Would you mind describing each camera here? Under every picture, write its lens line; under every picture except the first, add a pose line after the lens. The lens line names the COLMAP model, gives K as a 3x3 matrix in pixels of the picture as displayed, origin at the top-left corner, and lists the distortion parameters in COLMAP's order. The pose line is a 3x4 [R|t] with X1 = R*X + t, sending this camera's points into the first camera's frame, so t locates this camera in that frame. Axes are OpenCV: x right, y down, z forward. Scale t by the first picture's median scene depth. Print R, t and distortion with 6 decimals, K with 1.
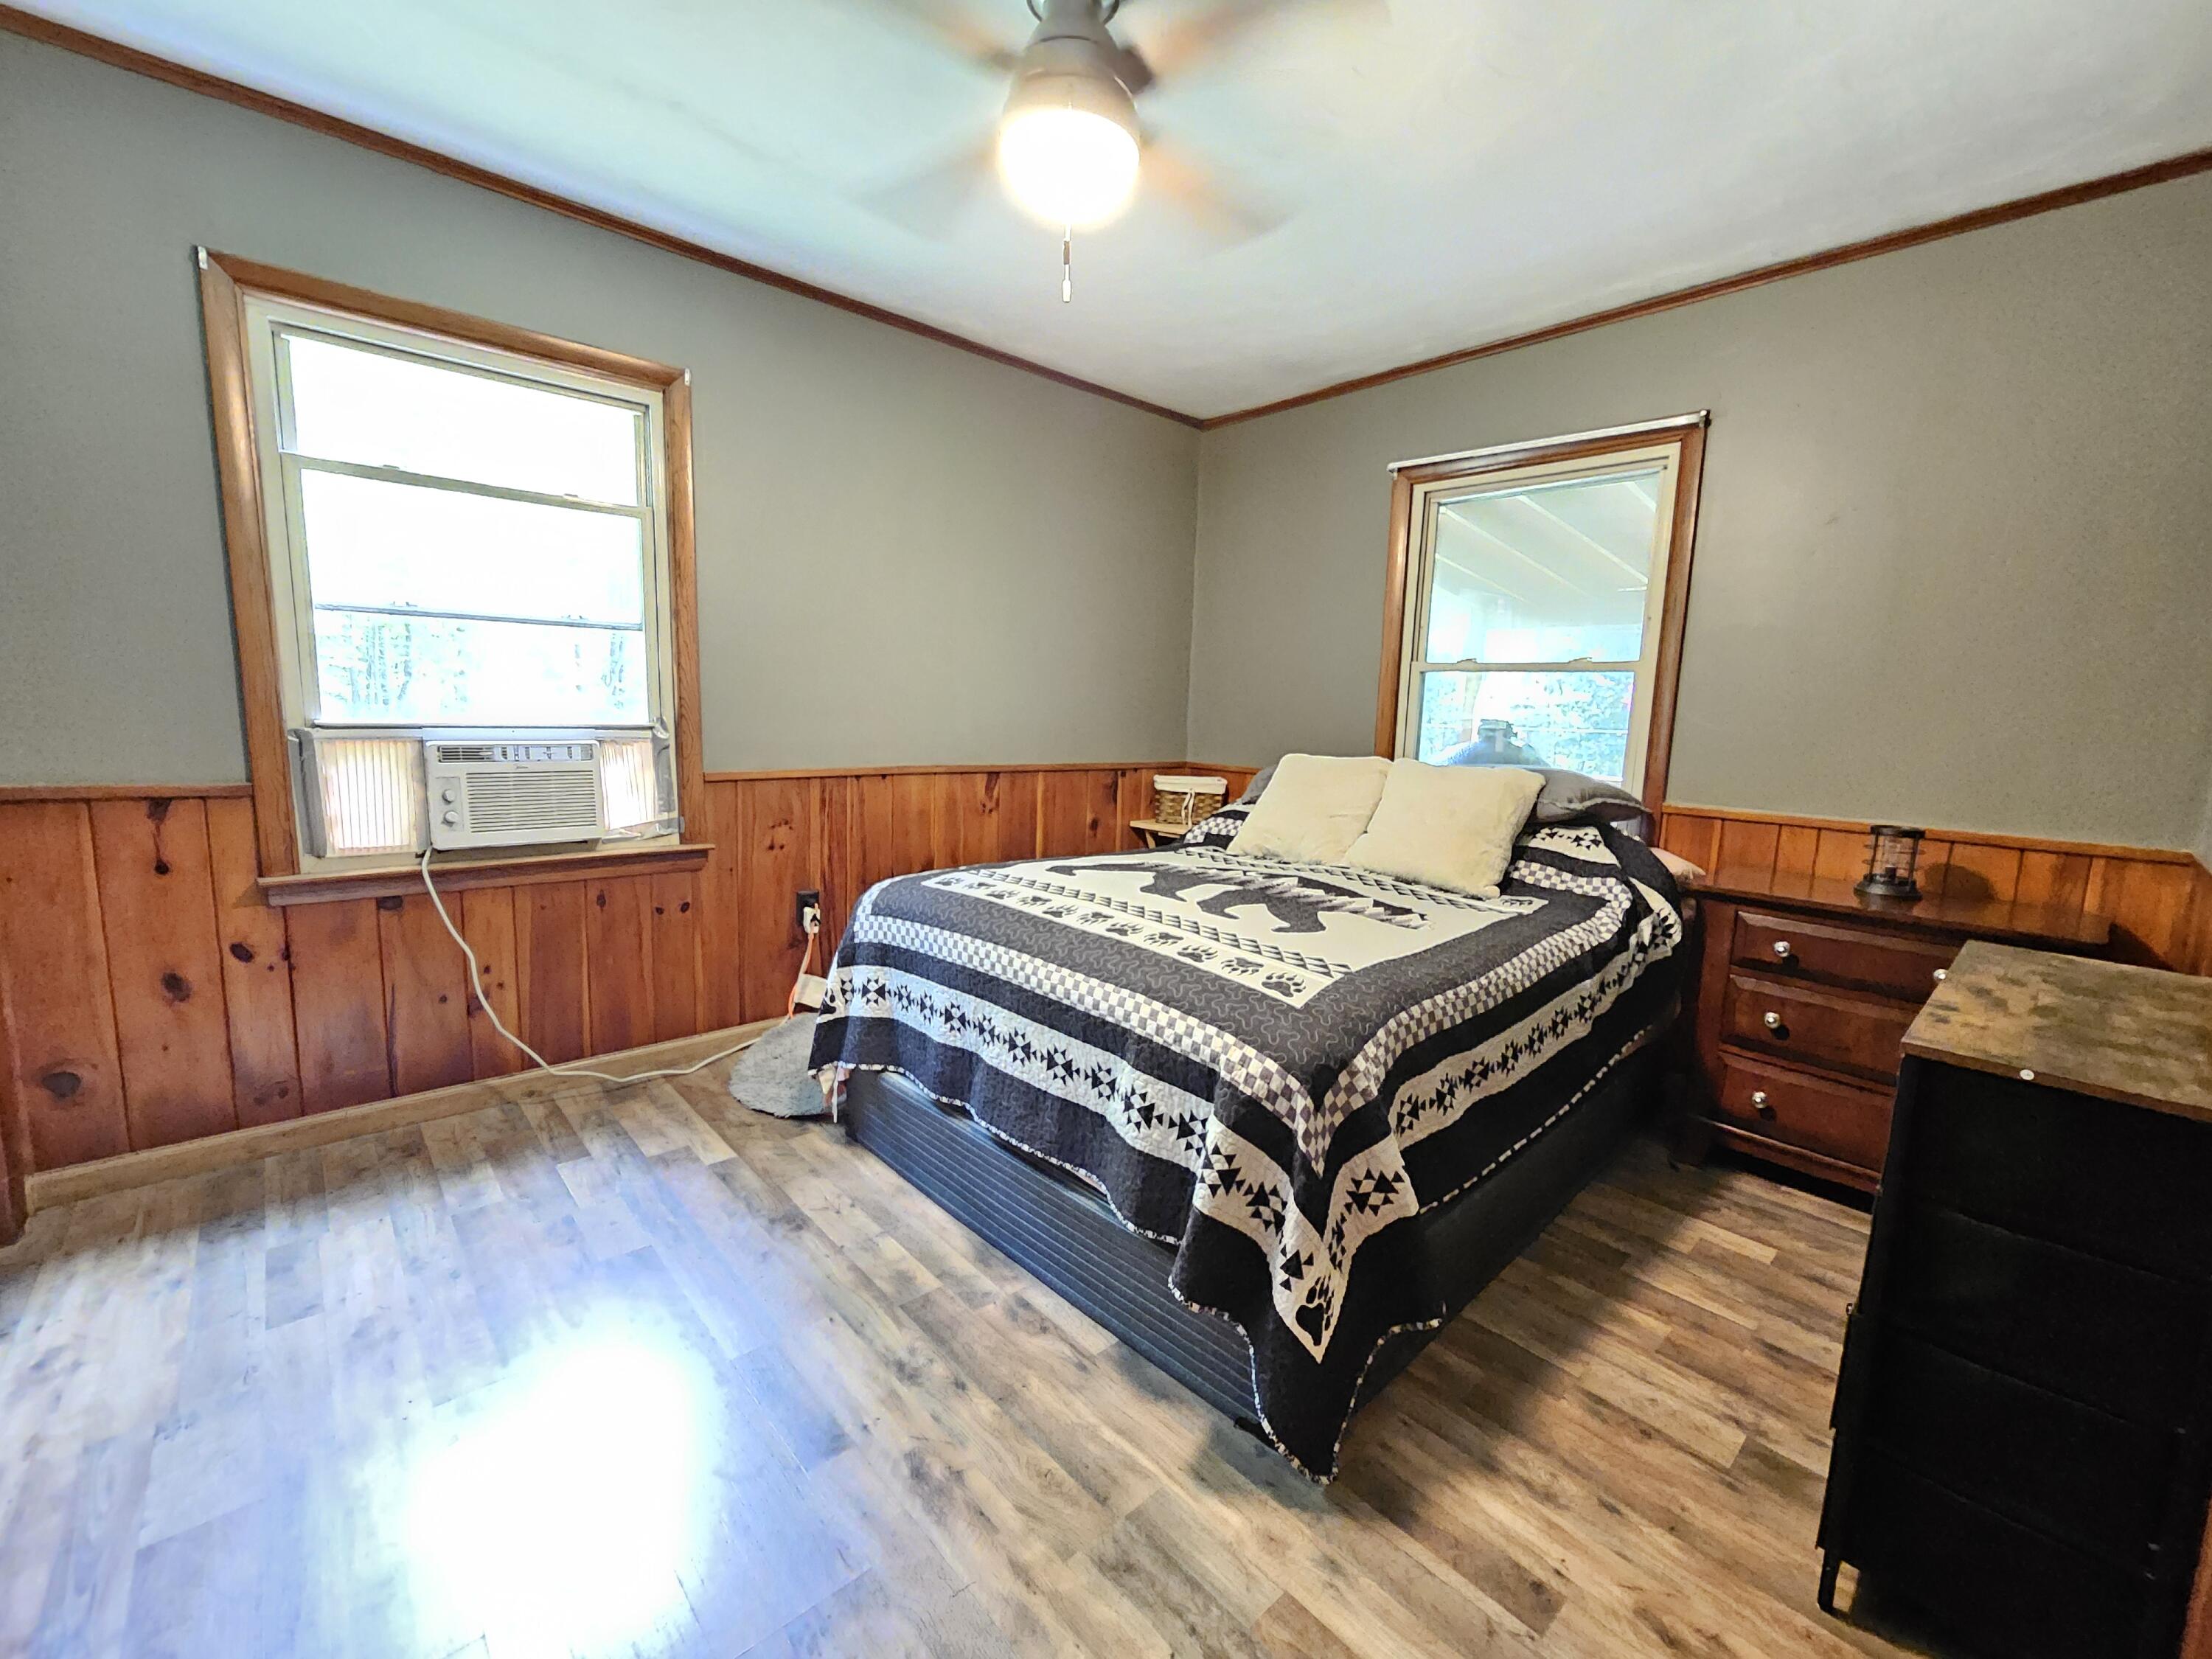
lens RADIAL K [[901.8, 0, 1105.2], [0, 901.8, 828.2], [0, 0, 1]] dist [0.003066, 0.000304]
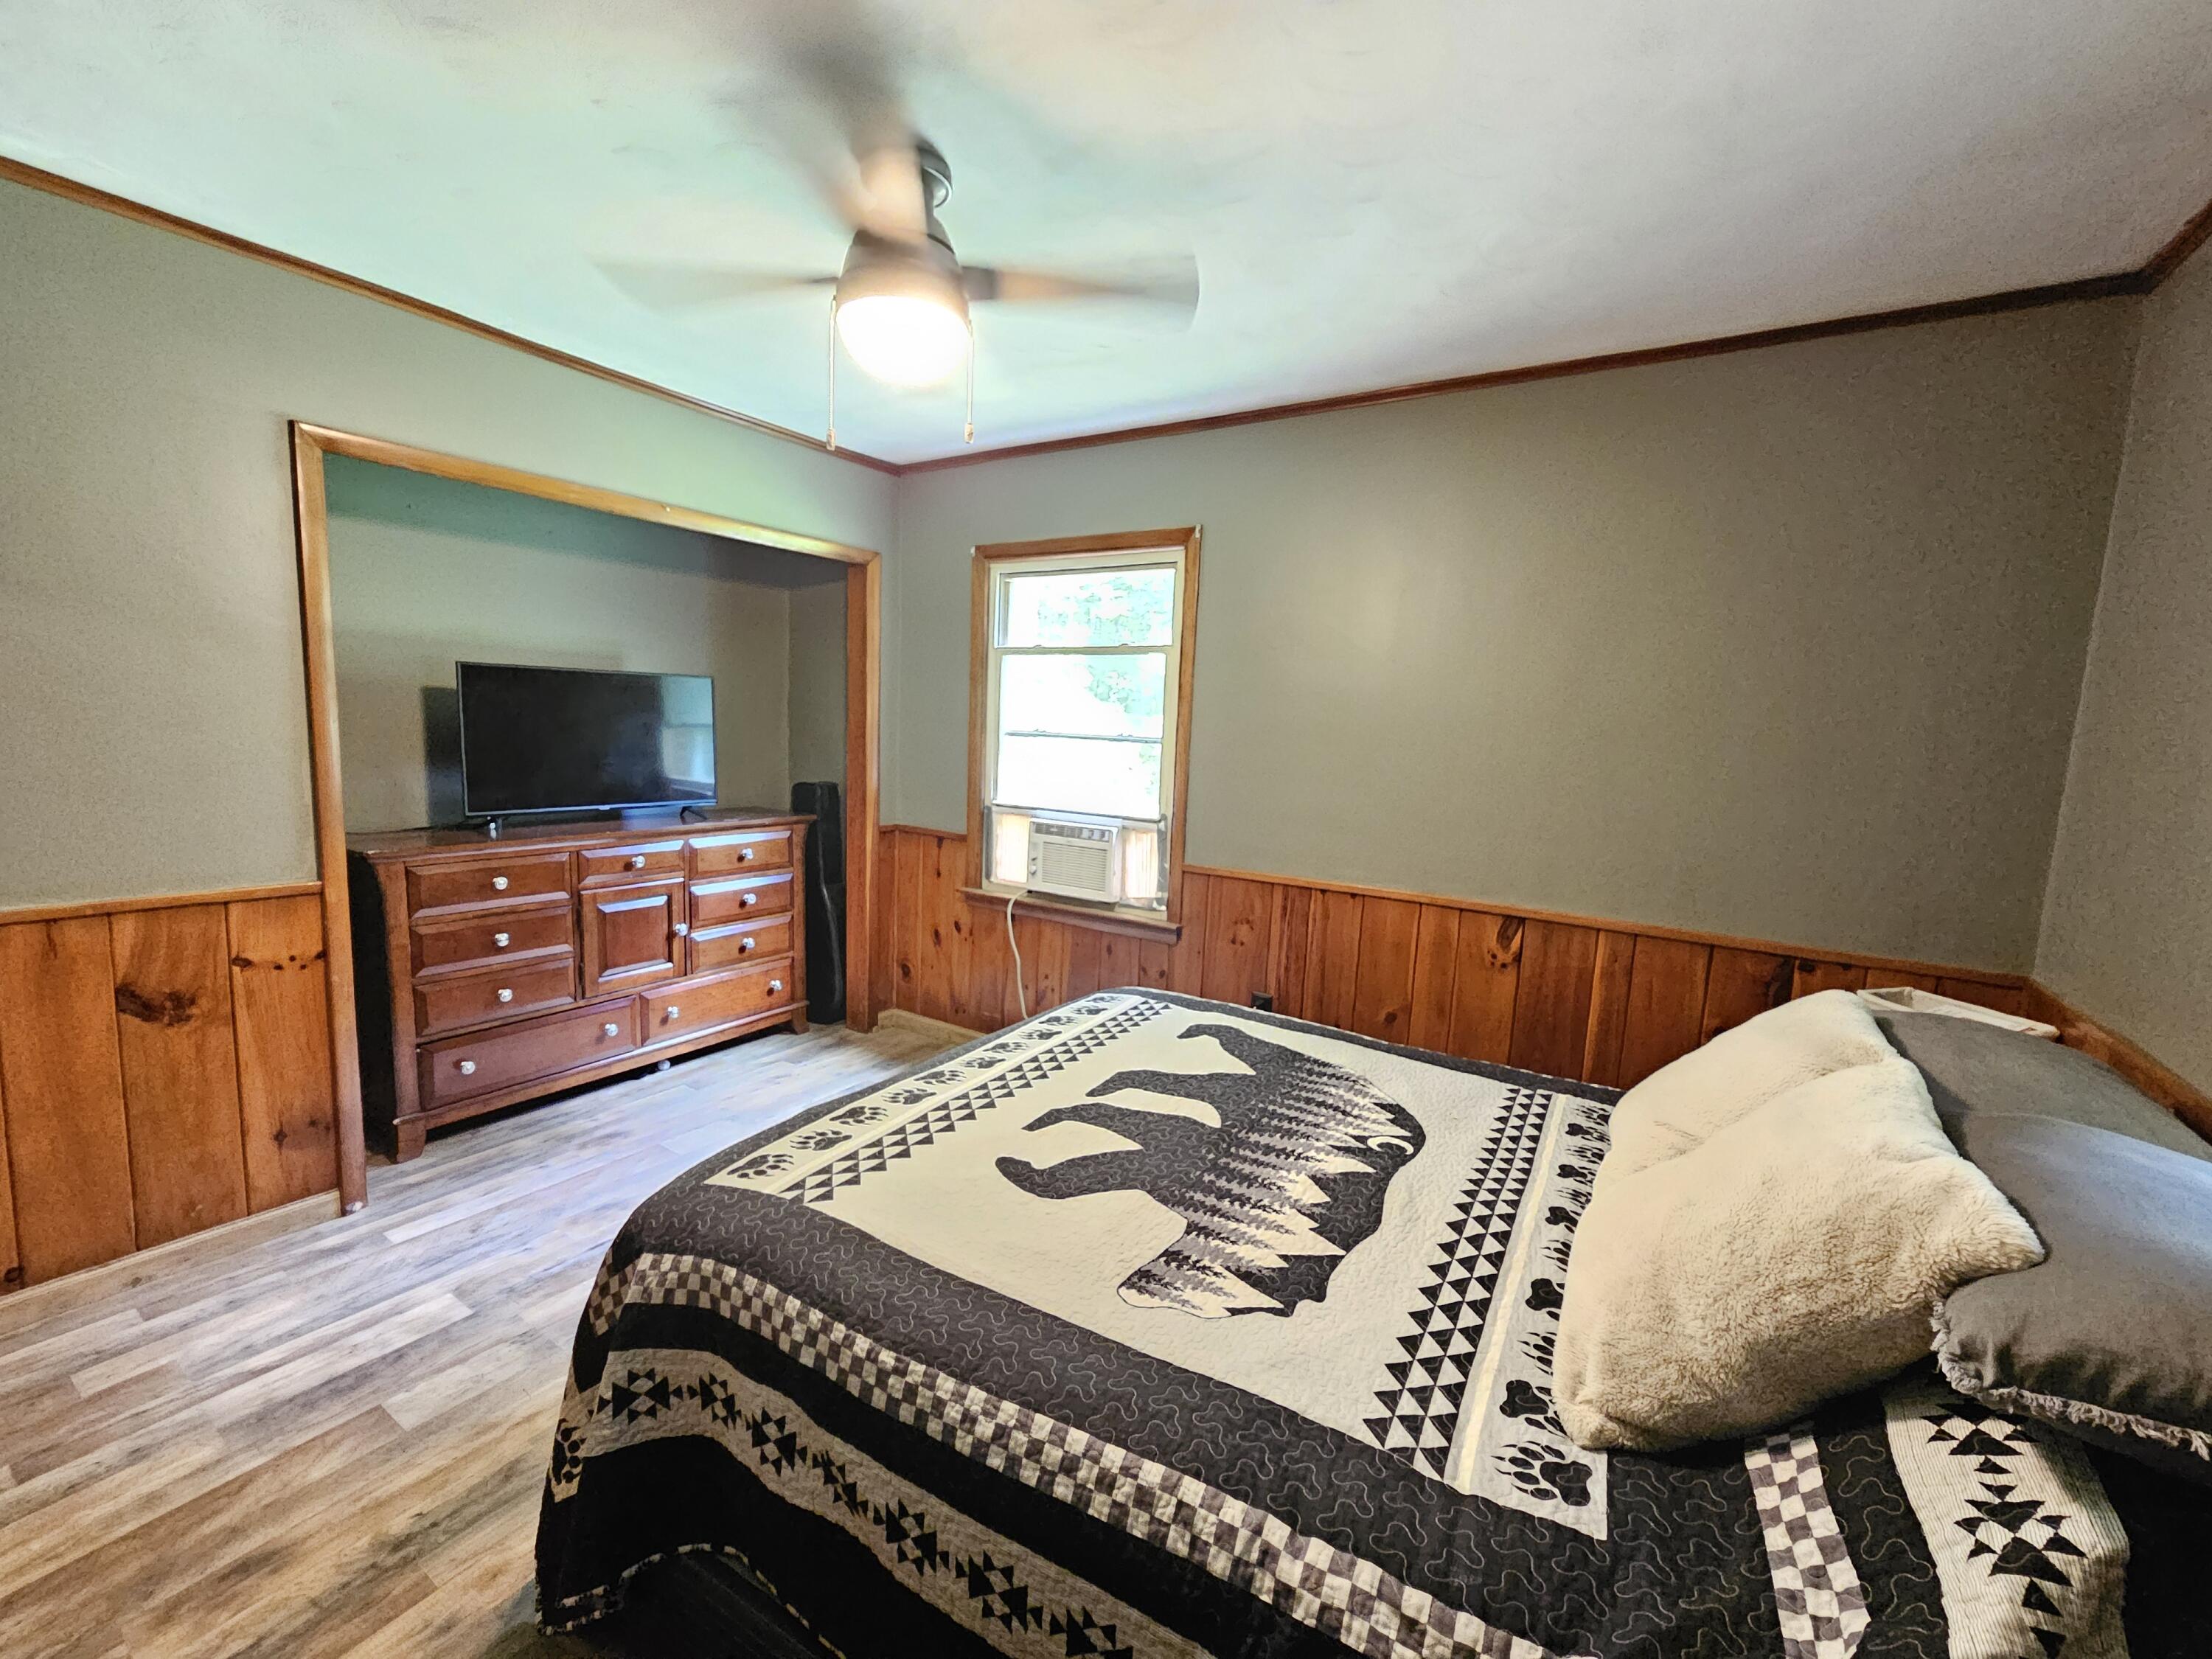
lens RADIAL K [[901.8, 0, 1107.2], [0, 901.8, 837.0], [0, 0, 1]] dist [0.003066, 0.000304]
pose [[0.264242, 0.097843, -0.959481, 0.680275], [-0.165863, 0.984629, 0.054728, -0.153249], [0.950087, 0.144681, 0.276409, 0.633670]]
